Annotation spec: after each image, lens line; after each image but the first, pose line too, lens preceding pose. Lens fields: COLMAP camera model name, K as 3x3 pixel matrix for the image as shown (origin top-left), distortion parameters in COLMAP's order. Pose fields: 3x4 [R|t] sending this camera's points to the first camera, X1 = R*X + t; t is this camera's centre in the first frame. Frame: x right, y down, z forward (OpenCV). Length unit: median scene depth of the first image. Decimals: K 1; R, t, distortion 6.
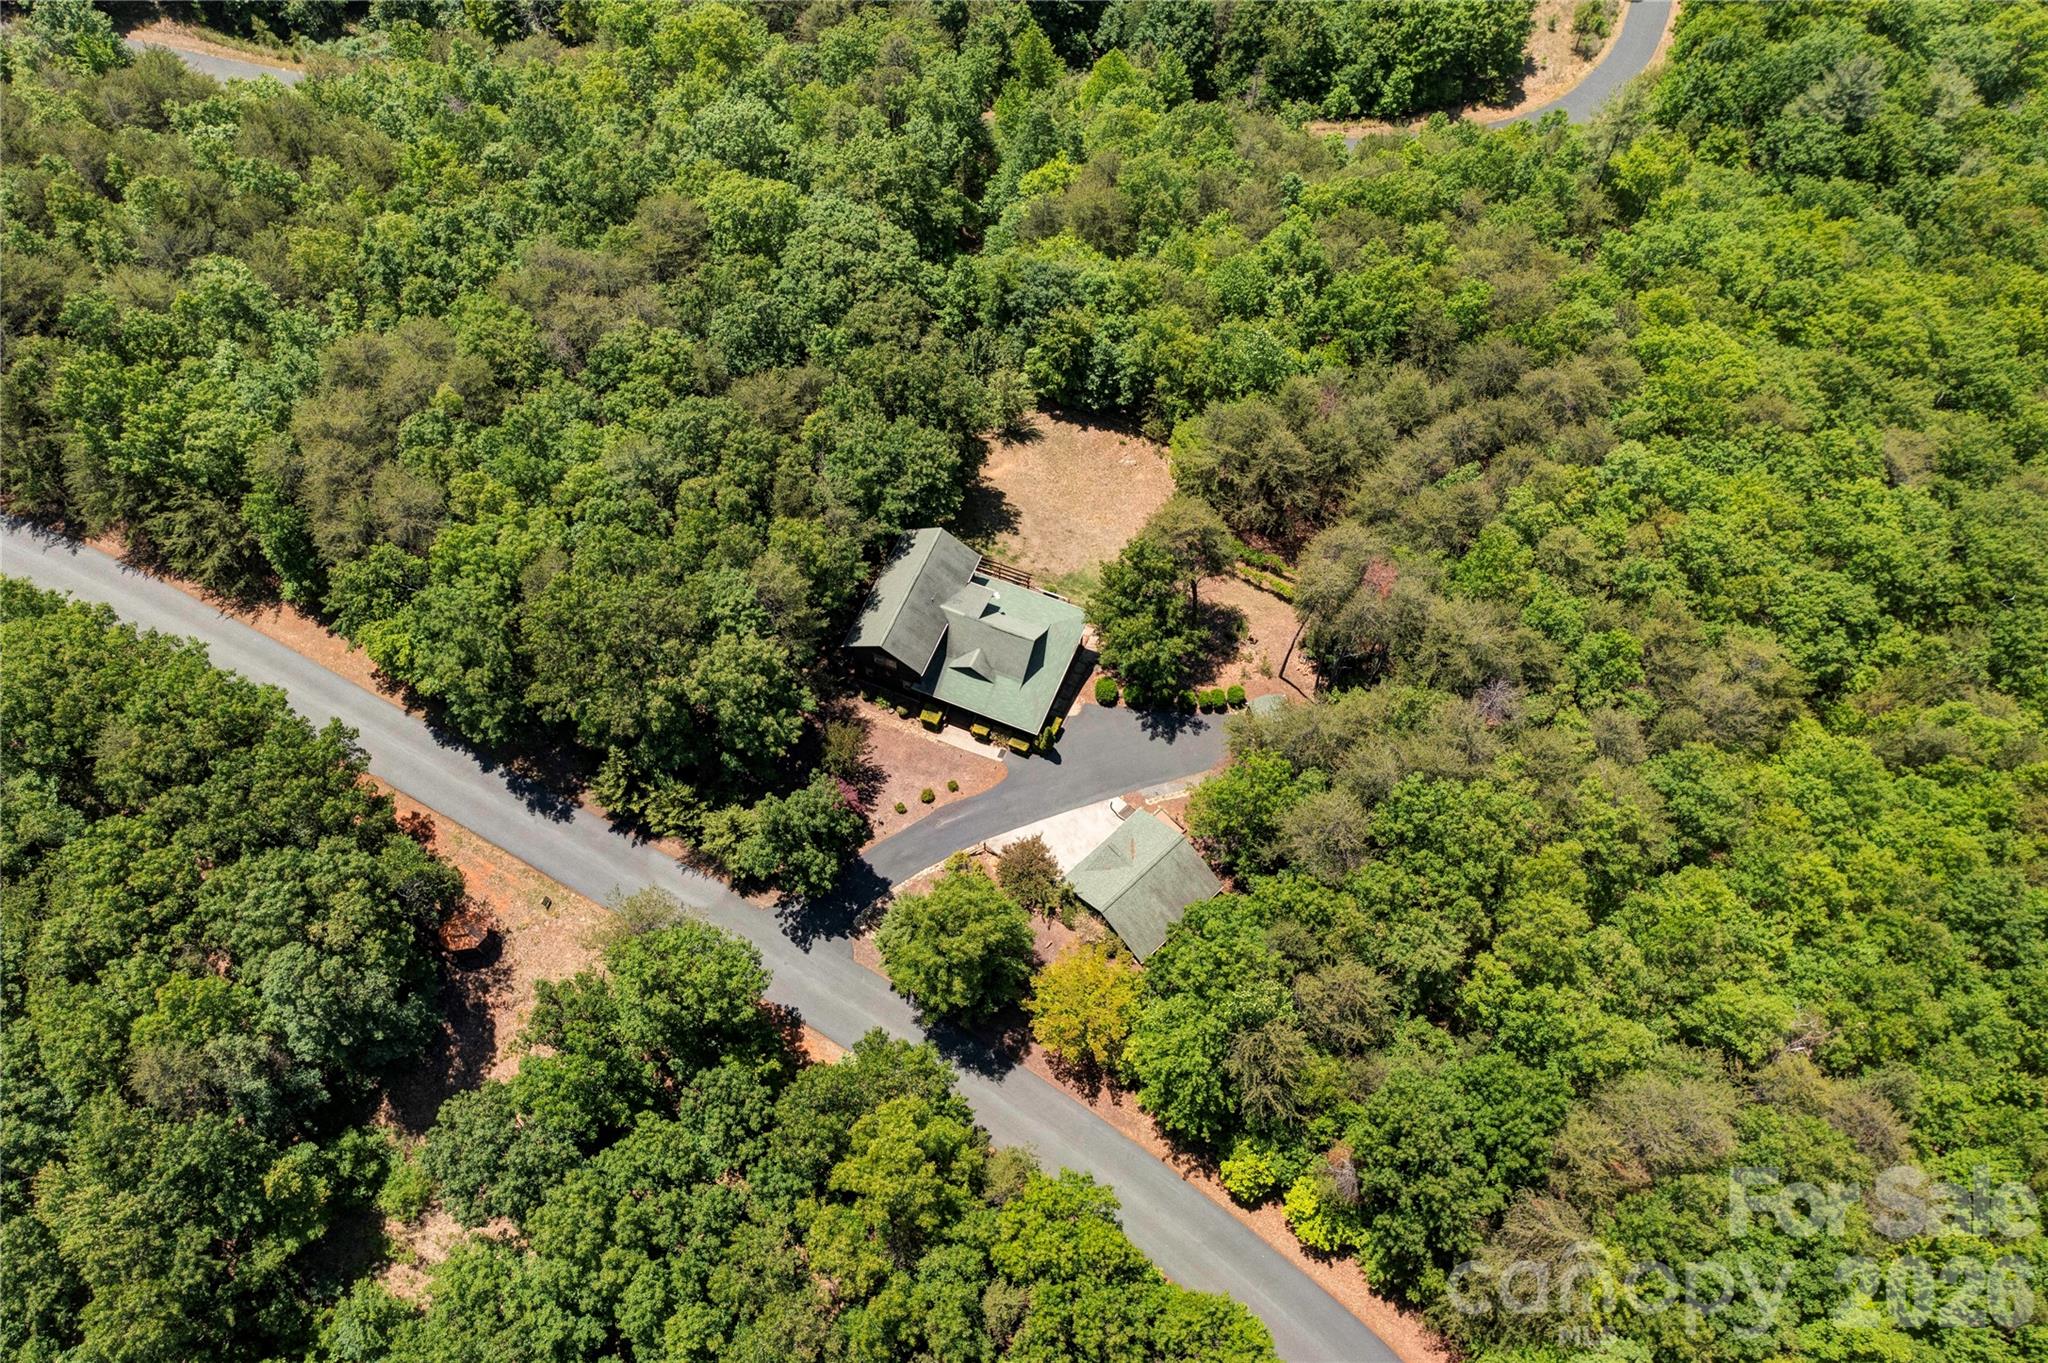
lens RADIAL K [[1621.5, 0, 1024.7], [0, 1621.5, 677.2], [0, 0, 1]] dist [-0.010841, 0.034523]
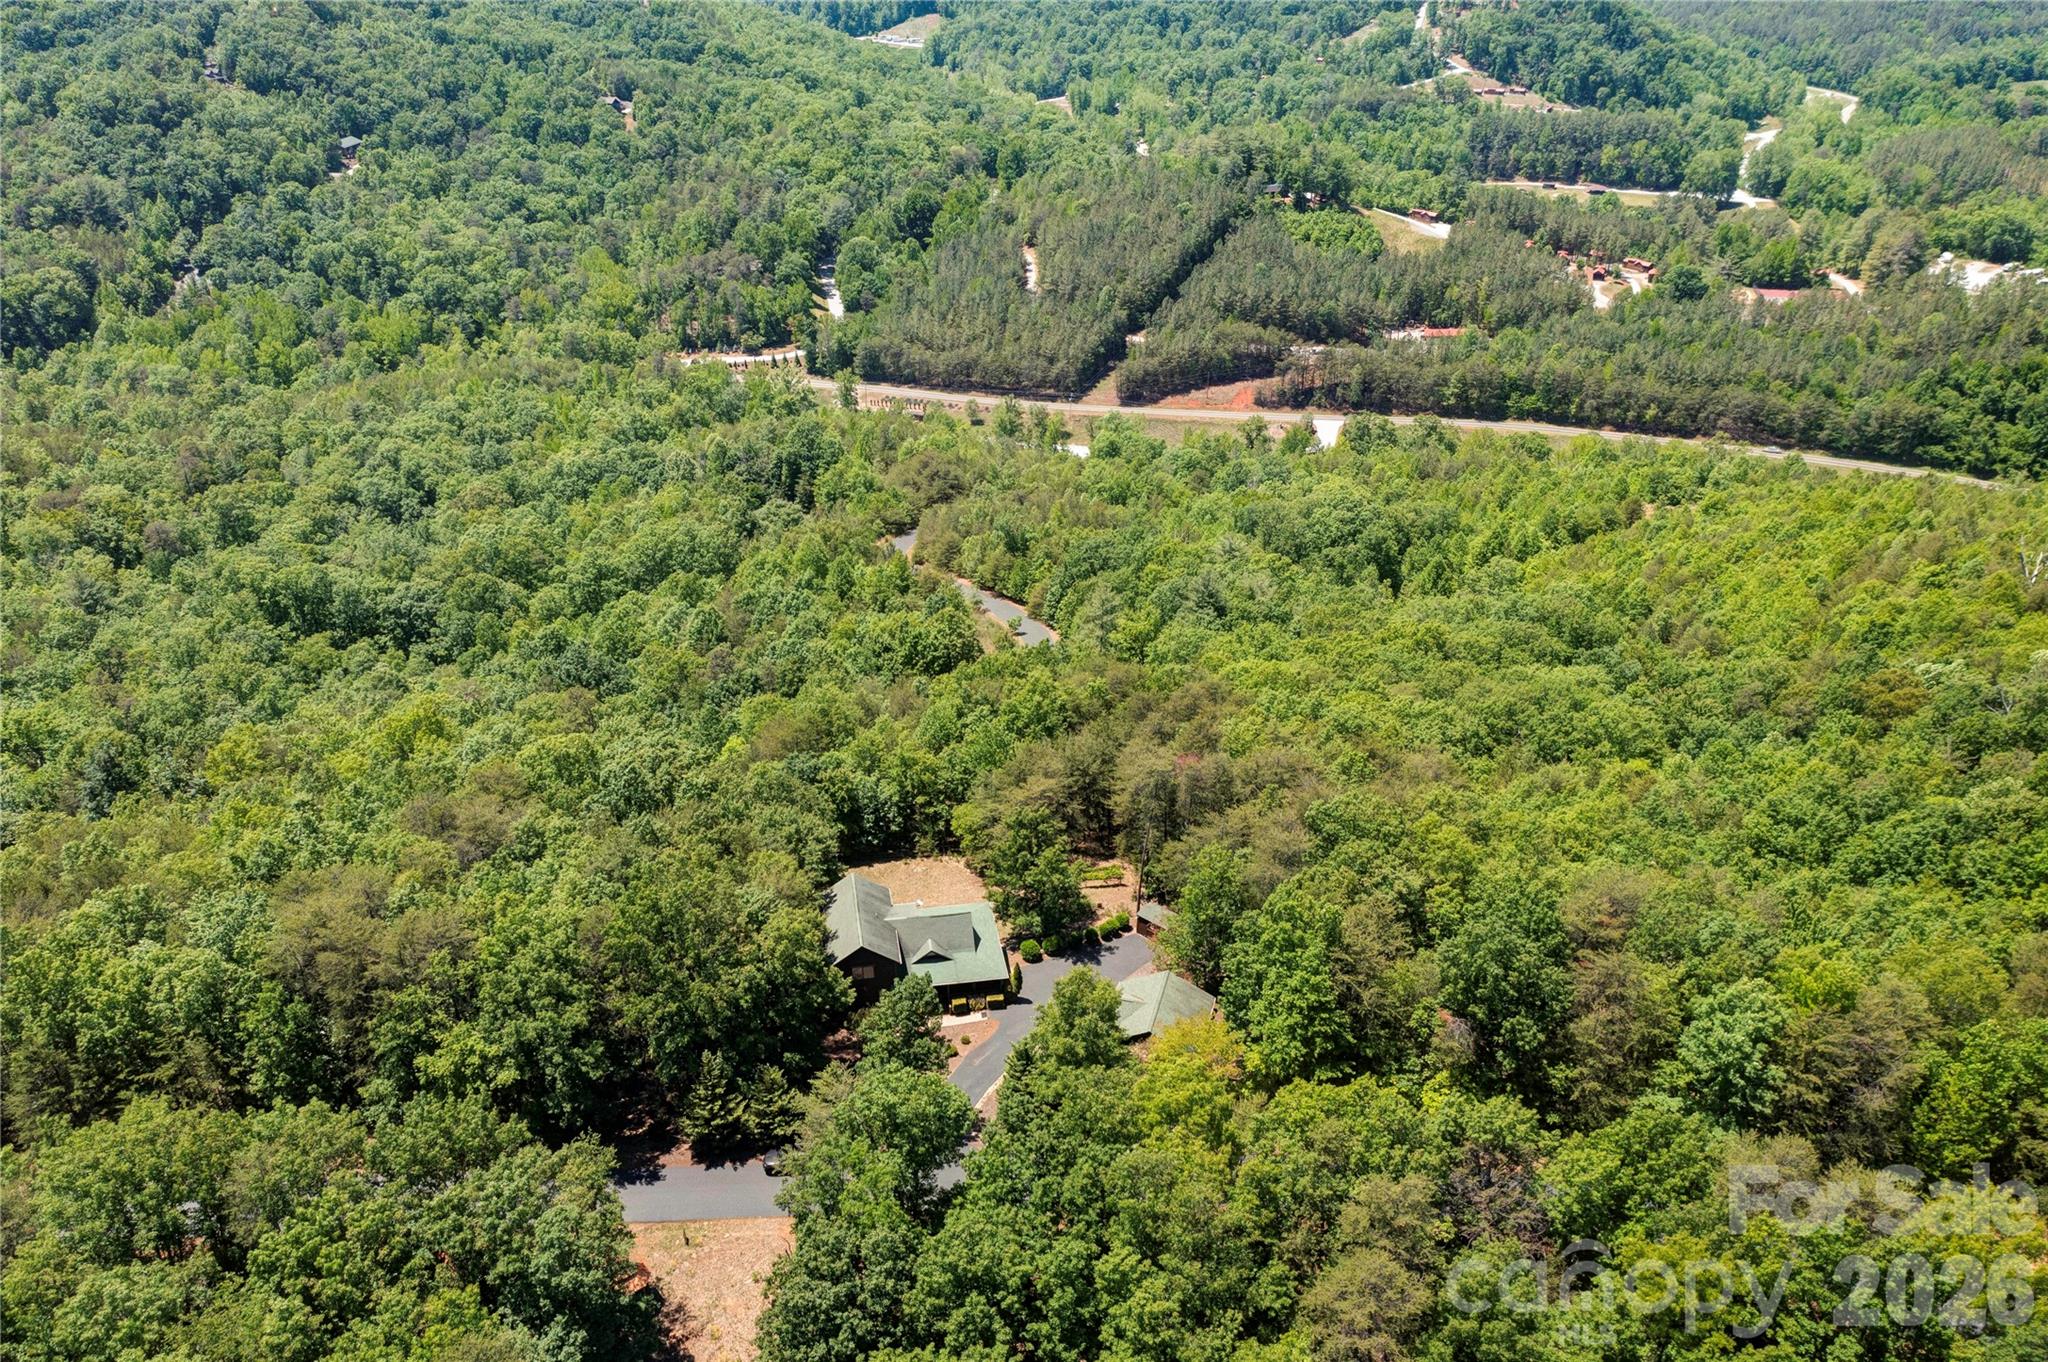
lens RADIAL K [[1621.5, 0, 1019.9], [0, 1621.5, 694.7], [0, 0, 1]] dist [-0.010841, 0.034523]
pose [[0.849978, -0.238554, 0.469712, -0.471280], [0.462388, 0.765081, -0.448162, 0.394829], [-0.252457, 0.598117, 0.760606, -0.013703]]
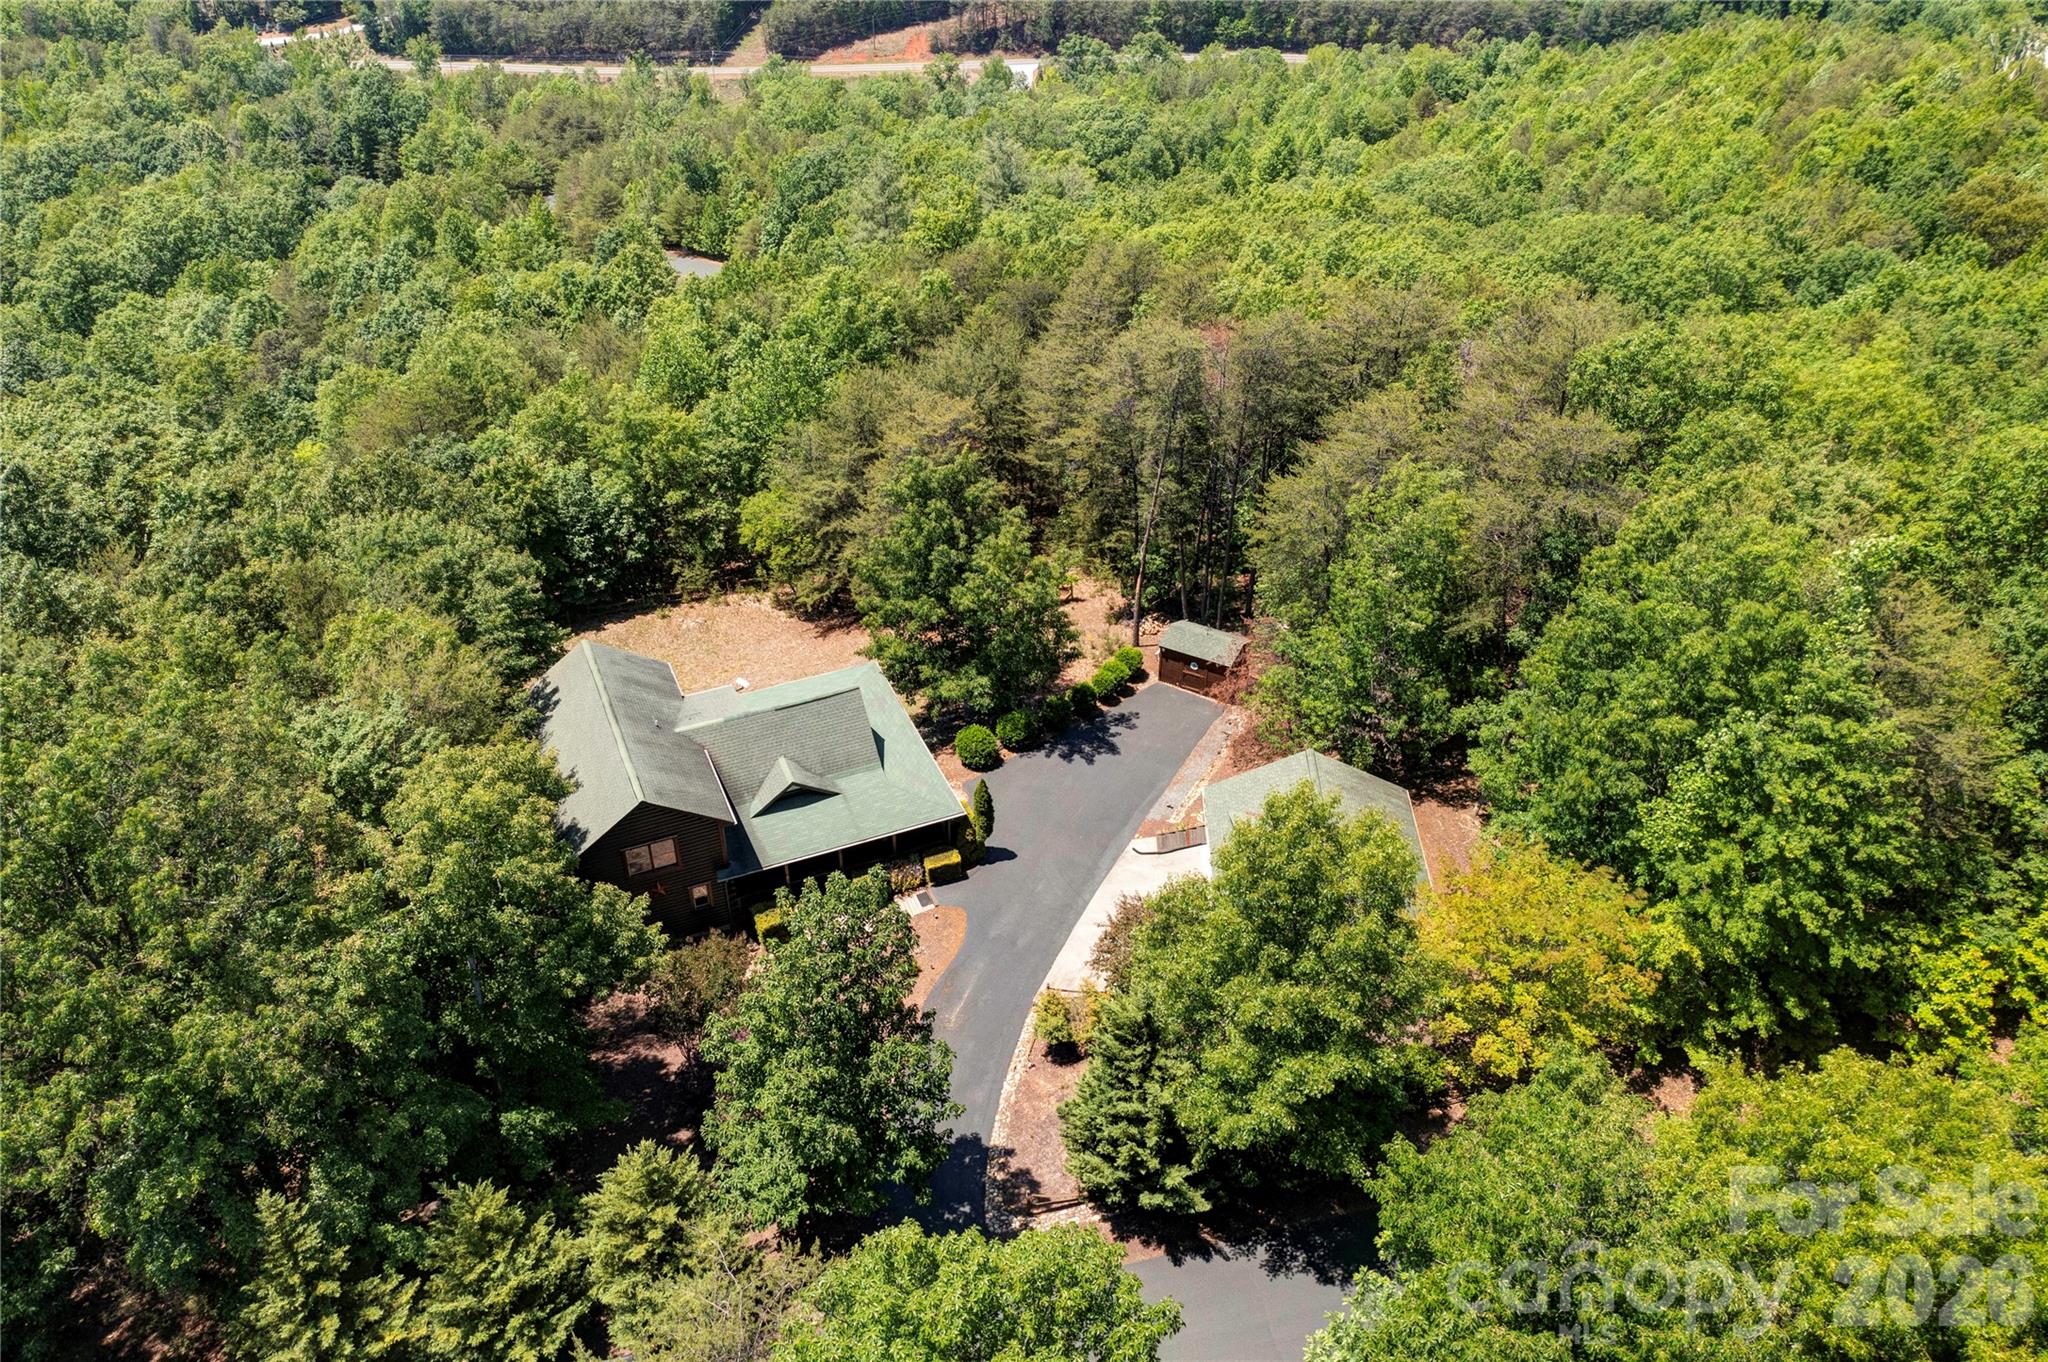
lens RADIAL K [[1621.5, 0, 1021.4], [0, 1621.5, 663.3], [0, 0, 1]] dist [-0.010841, 0.034523]
pose [[0.699783, -0.409733, 0.585170, -0.269495], [0.628909, 0.741855, -0.232646, 0.132362], [-0.338788, 0.530820, 0.776822, 0.526513]]
